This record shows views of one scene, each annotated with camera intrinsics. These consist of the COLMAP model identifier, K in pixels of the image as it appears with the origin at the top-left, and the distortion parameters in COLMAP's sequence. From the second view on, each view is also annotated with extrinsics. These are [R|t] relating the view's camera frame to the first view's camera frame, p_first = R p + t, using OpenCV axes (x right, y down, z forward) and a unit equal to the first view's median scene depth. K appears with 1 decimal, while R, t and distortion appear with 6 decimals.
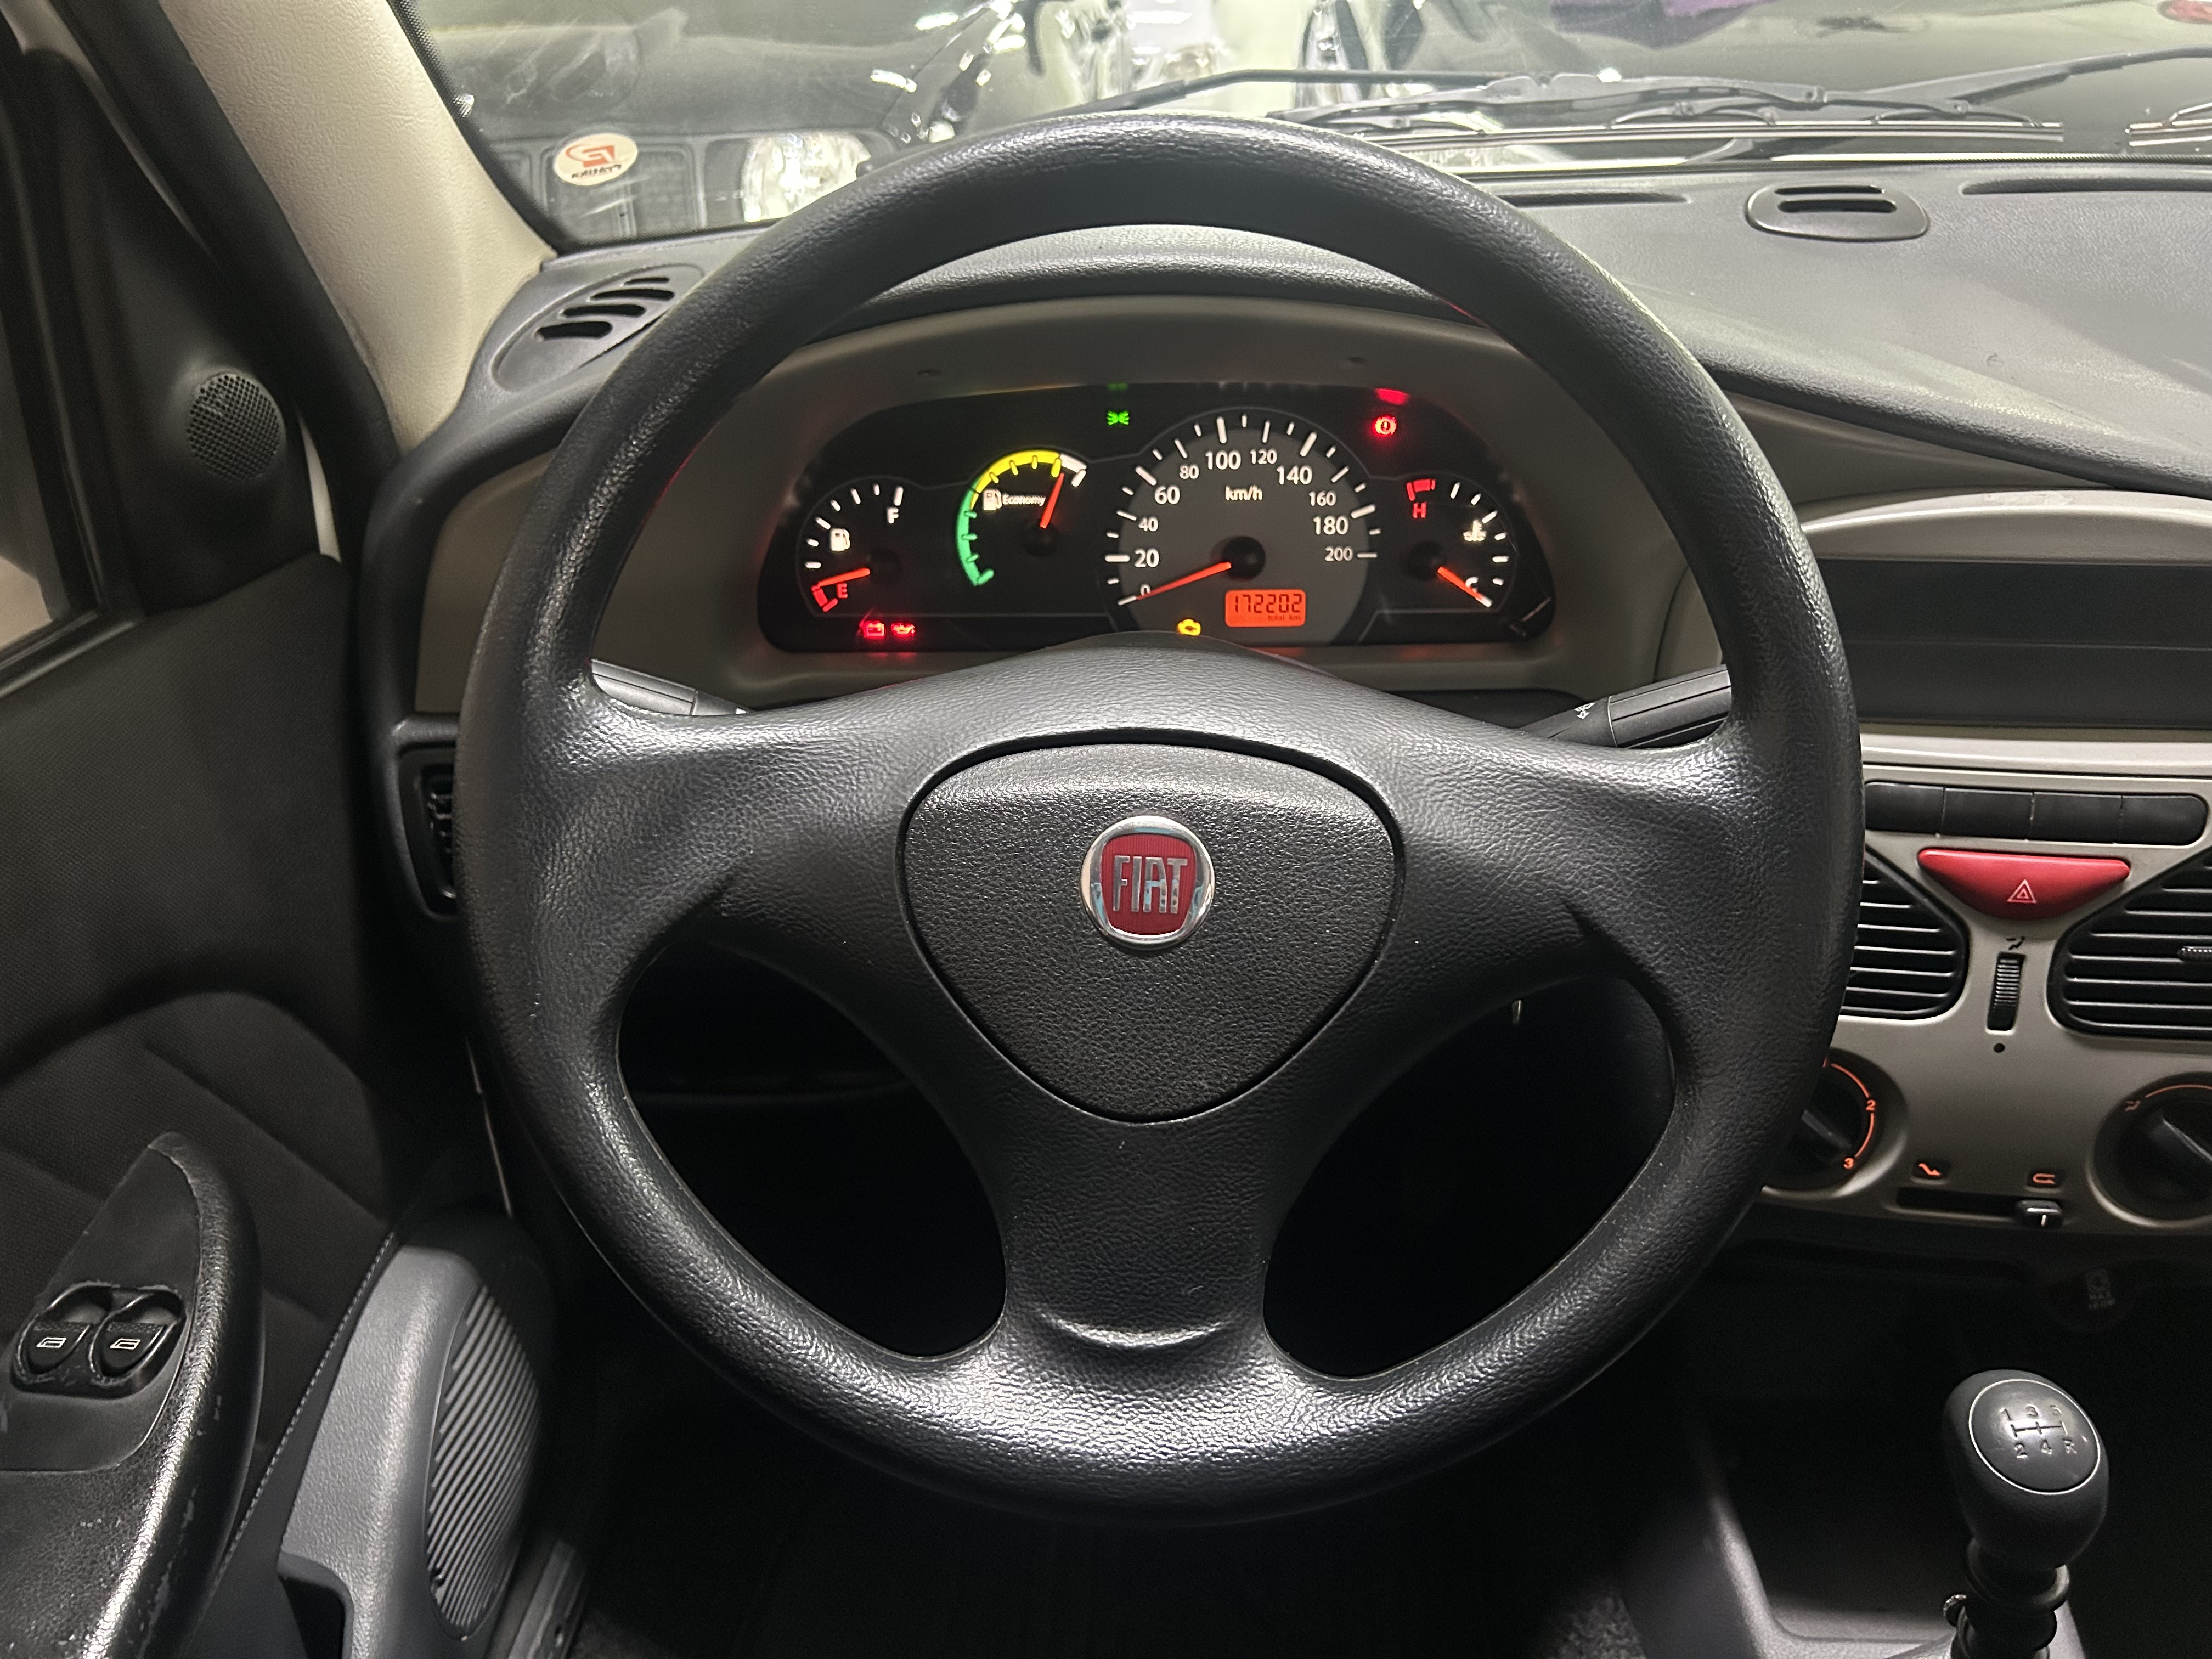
lens RADIAL K [[1673.3, 0, 1102.9], [0, 1673.3, 832.9], [0, 0, 1]] dist [0.042497, -0.051926]
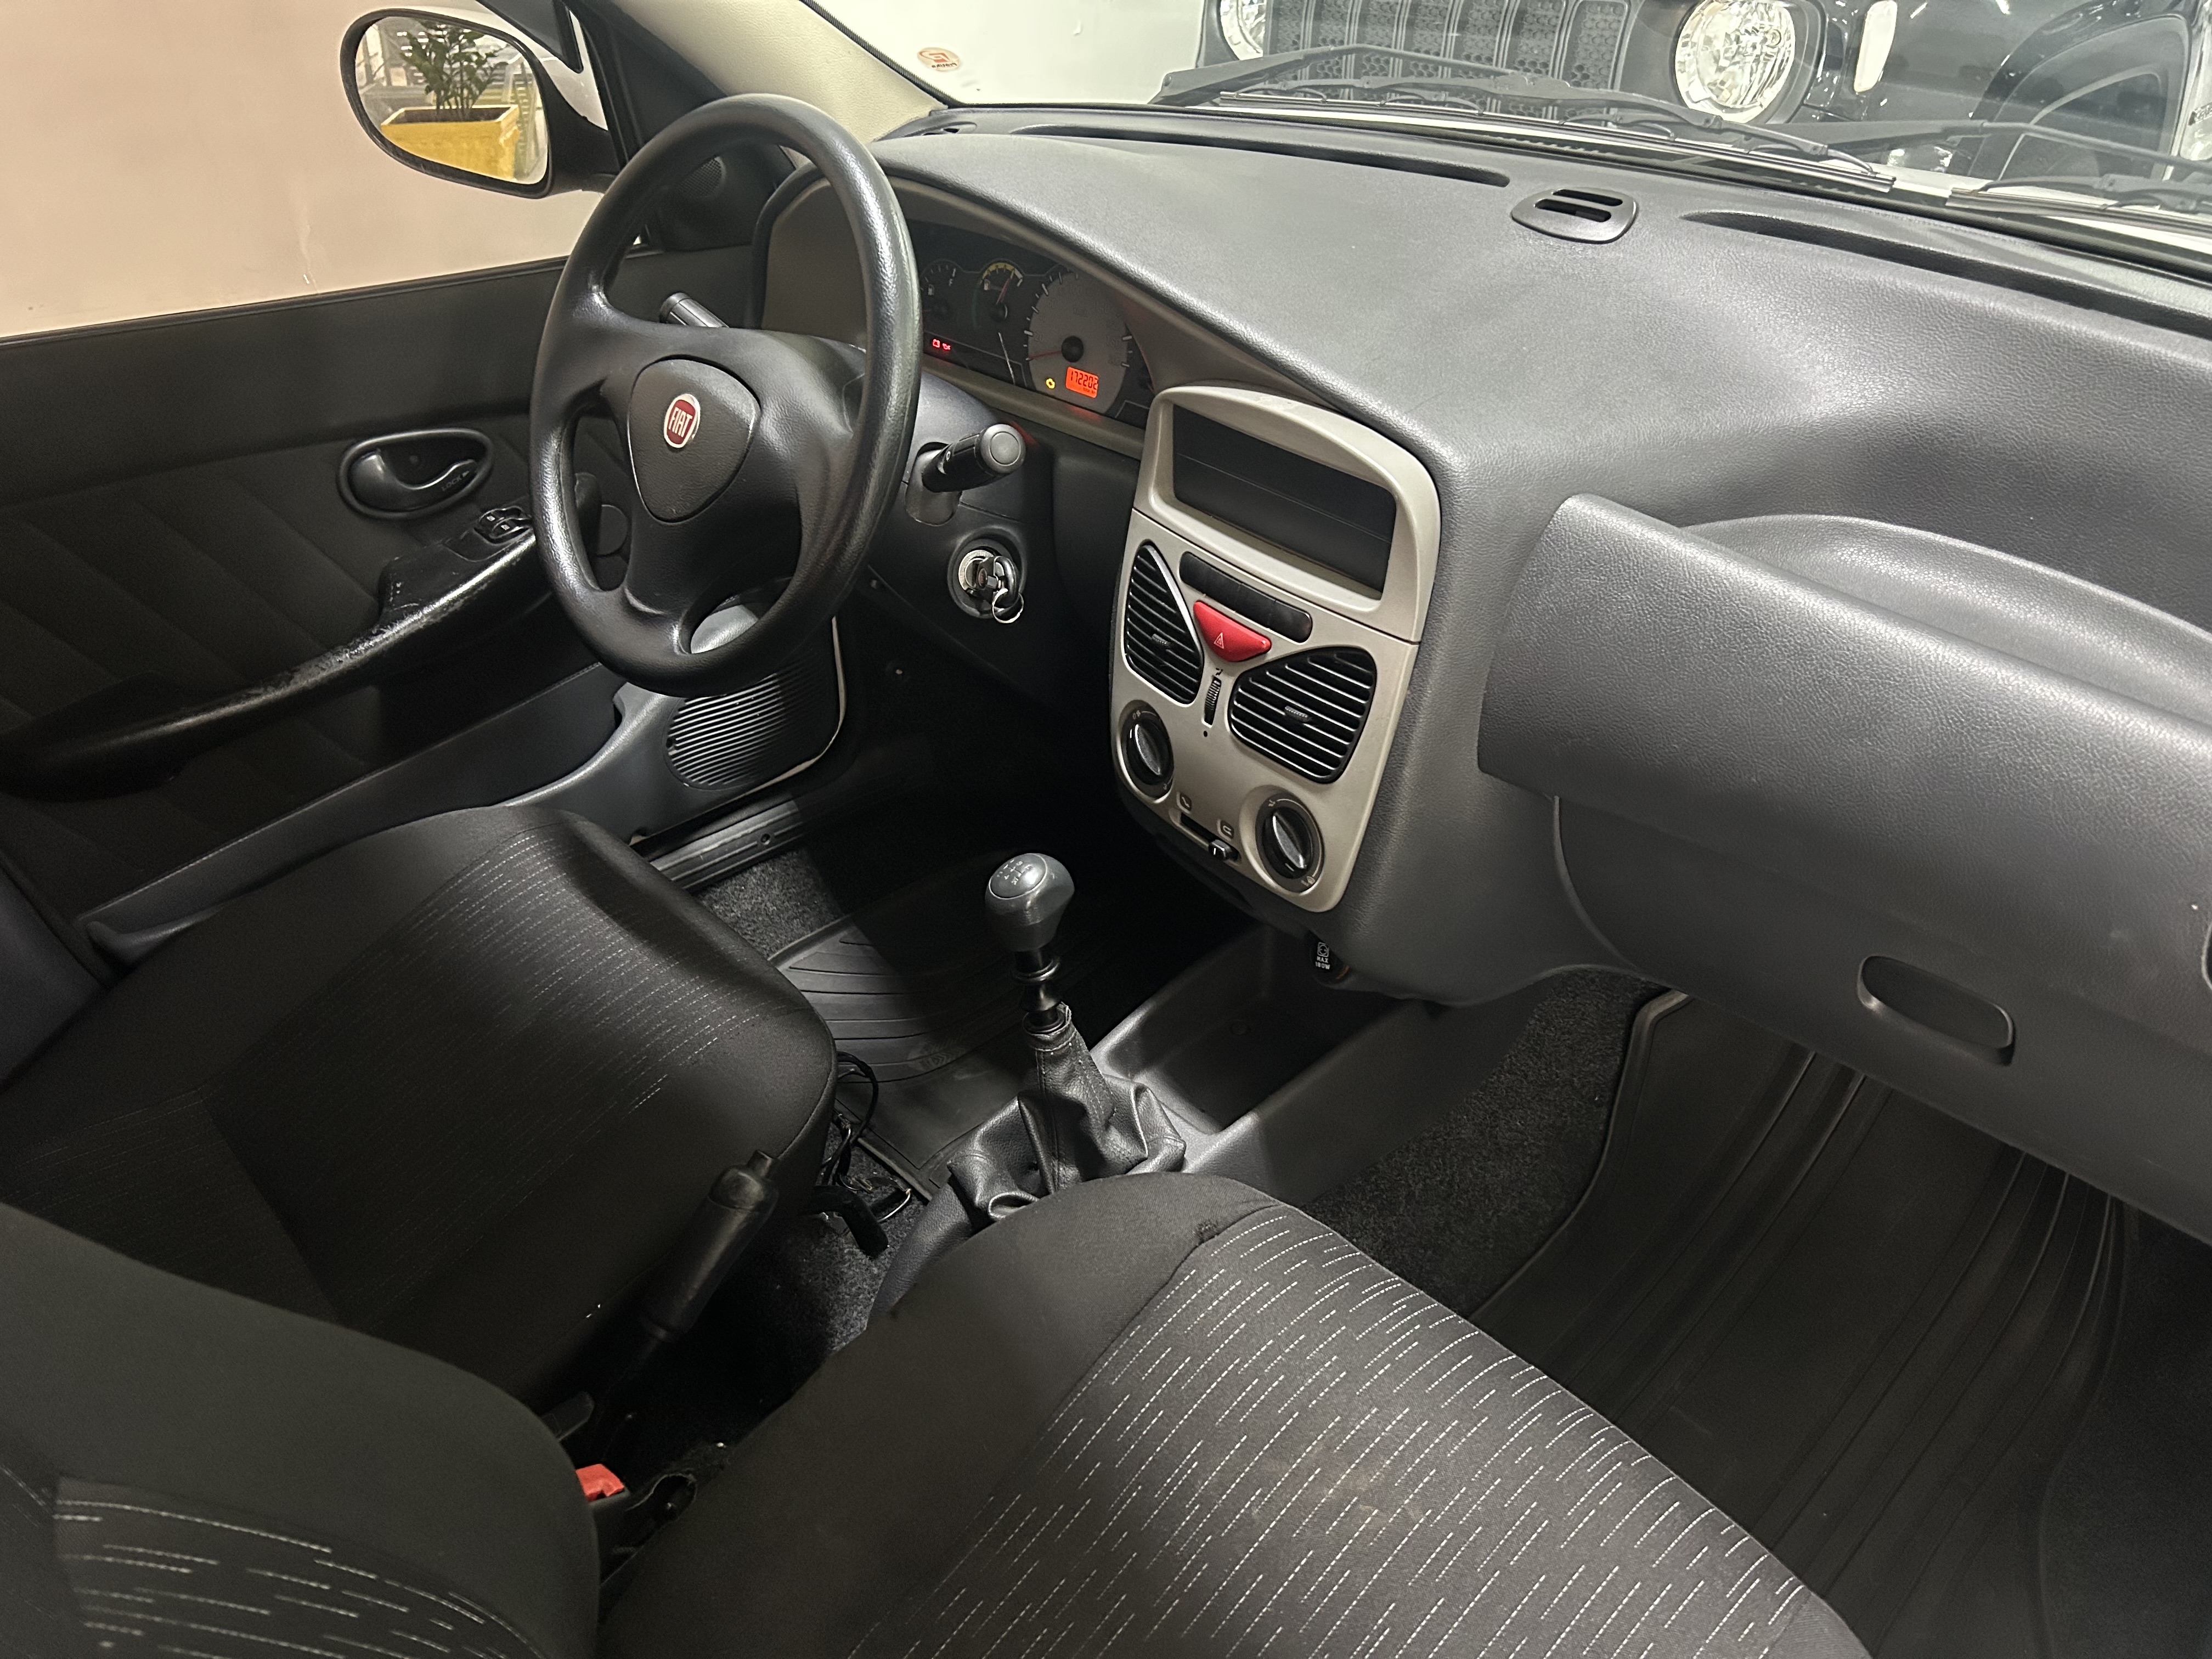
lens RADIAL K [[1673.3, 0, 1102.9], [0, 1673.3, 832.9], [0, 0, 1]] dist [0.042497, -0.051926]
pose [[0.709682, 0.397181, -0.581892, 1.326791], [-0.328355, 0.917218, 0.225597, -0.110097], [0.623325, 0.030965, 0.781350, -0.314114]]
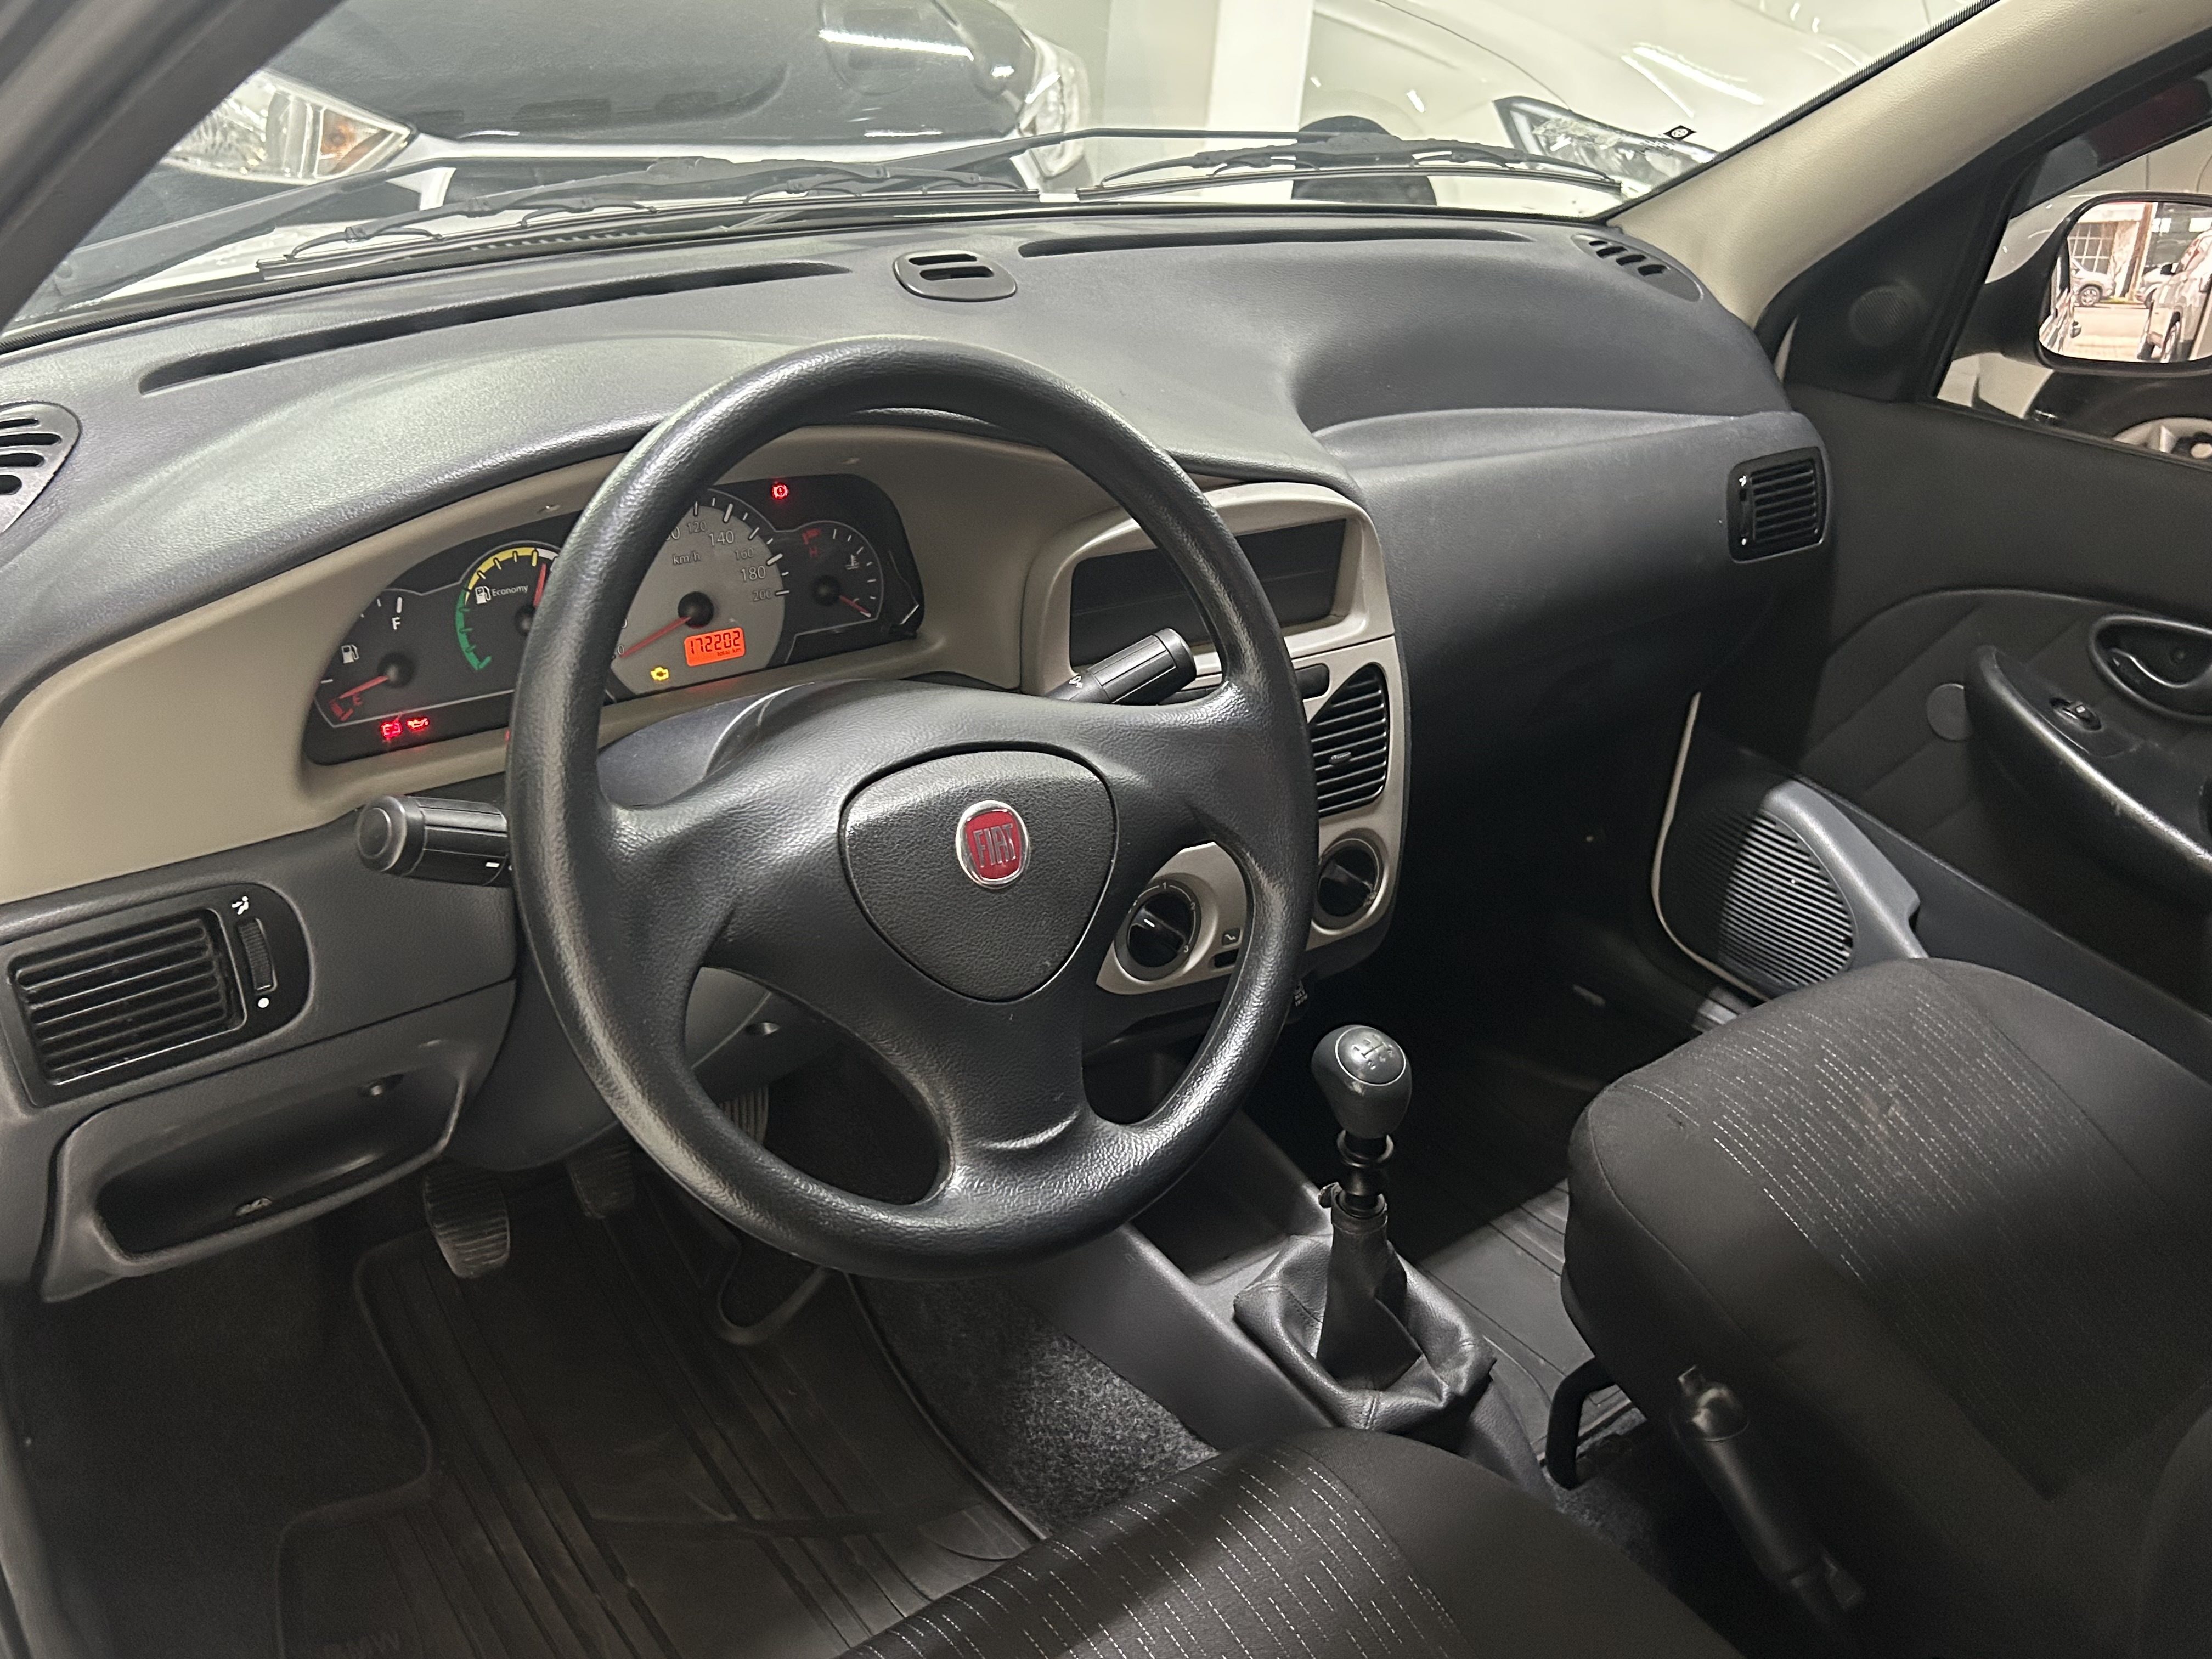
lens RADIAL K [[1978.5, 0, 1106.0], [0, 1978.5, 829.5], [0, 0, 1]] dist [0.097336, -0.206658]
pose [[0.745906, -0.232164, 0.624279, -0.639815], [0.222062, 0.970341, 0.095535, -0.083208], [-0.627944, 0.067368, 0.775337, -0.292444]]
